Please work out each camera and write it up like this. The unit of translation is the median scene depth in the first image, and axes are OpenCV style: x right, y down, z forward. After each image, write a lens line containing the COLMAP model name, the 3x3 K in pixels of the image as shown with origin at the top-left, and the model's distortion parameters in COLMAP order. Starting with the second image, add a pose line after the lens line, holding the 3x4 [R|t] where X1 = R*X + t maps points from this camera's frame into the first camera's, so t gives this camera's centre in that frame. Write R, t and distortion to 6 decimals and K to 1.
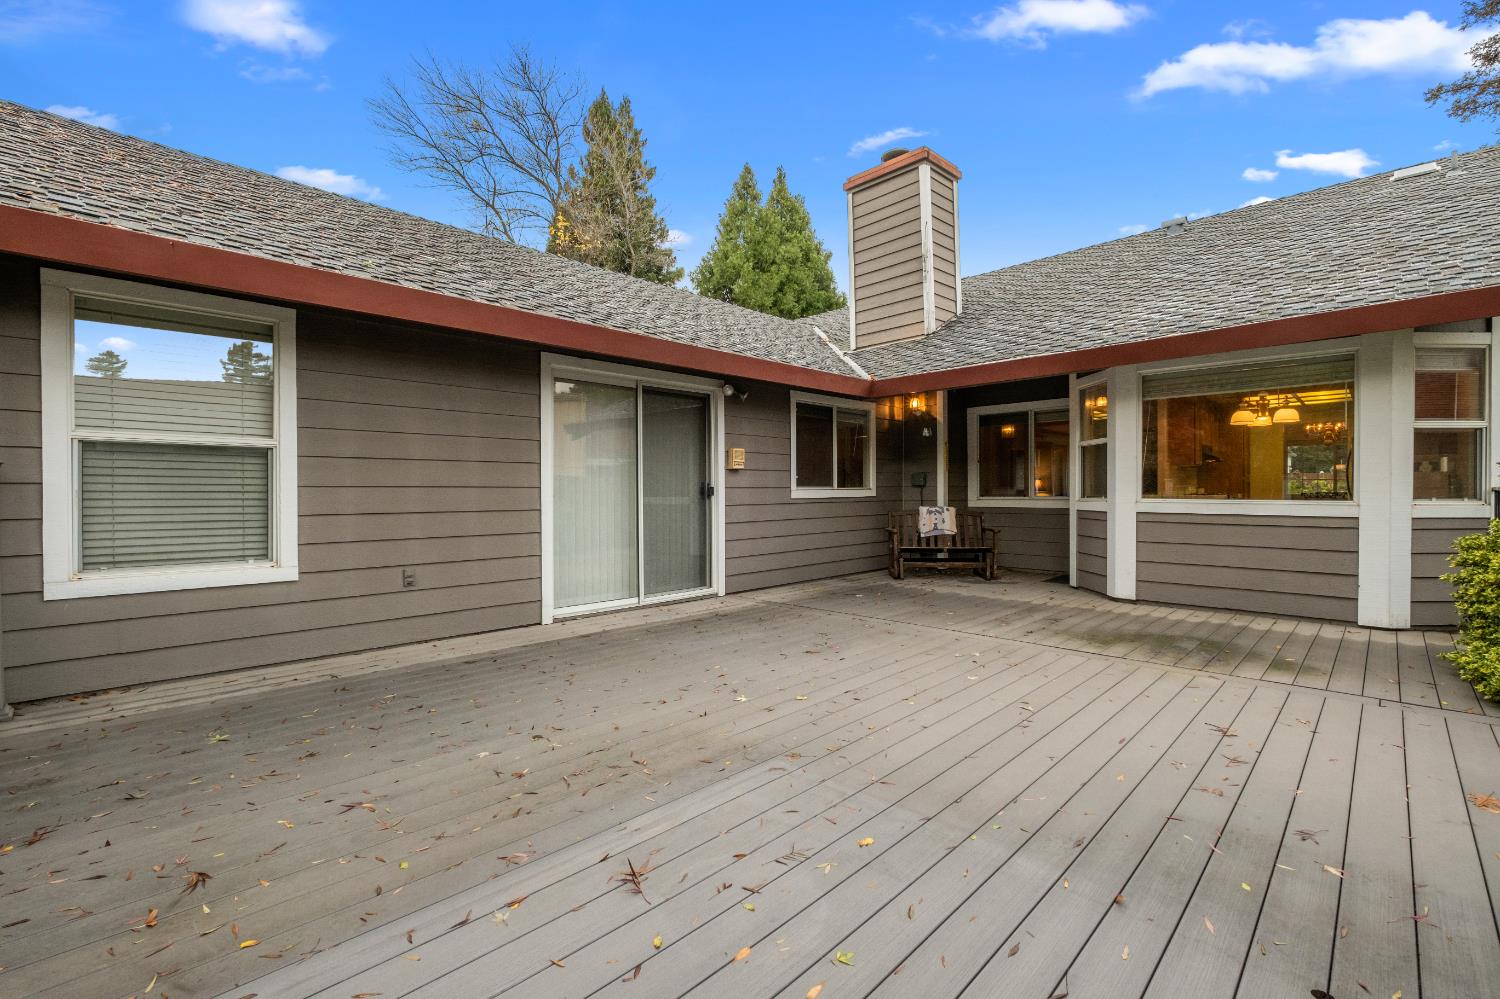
lens RADIAL K [[640.9, 0, 749.8], [0, 640.9, 496.6], [0, 0, 1]] dist [-0.001110, -0.000100]
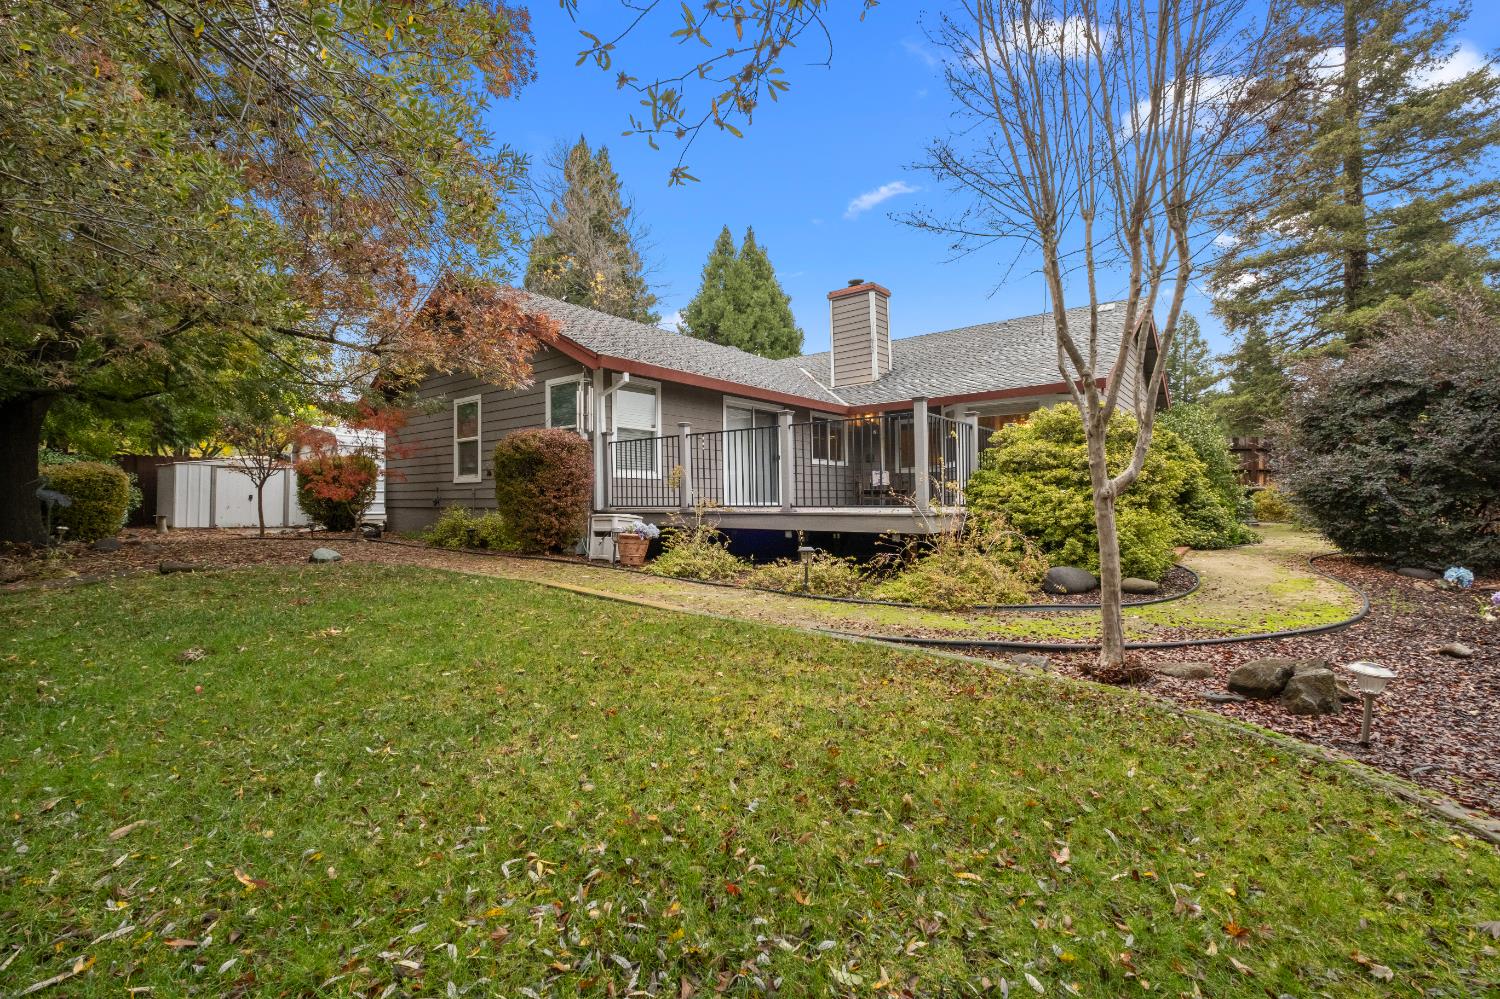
lens RADIAL K [[640.9, 0, 750.7], [0, 640.9, 495.8], [0, 0, 1]] dist [-0.001110, -0.000100]
pose [[0.994941, -0.002301, 0.100431, -0.260560], [0.004120, 0.999831, -0.017911, 0.110635], [-0.100373, 0.018234, 0.994783, -0.790154]]
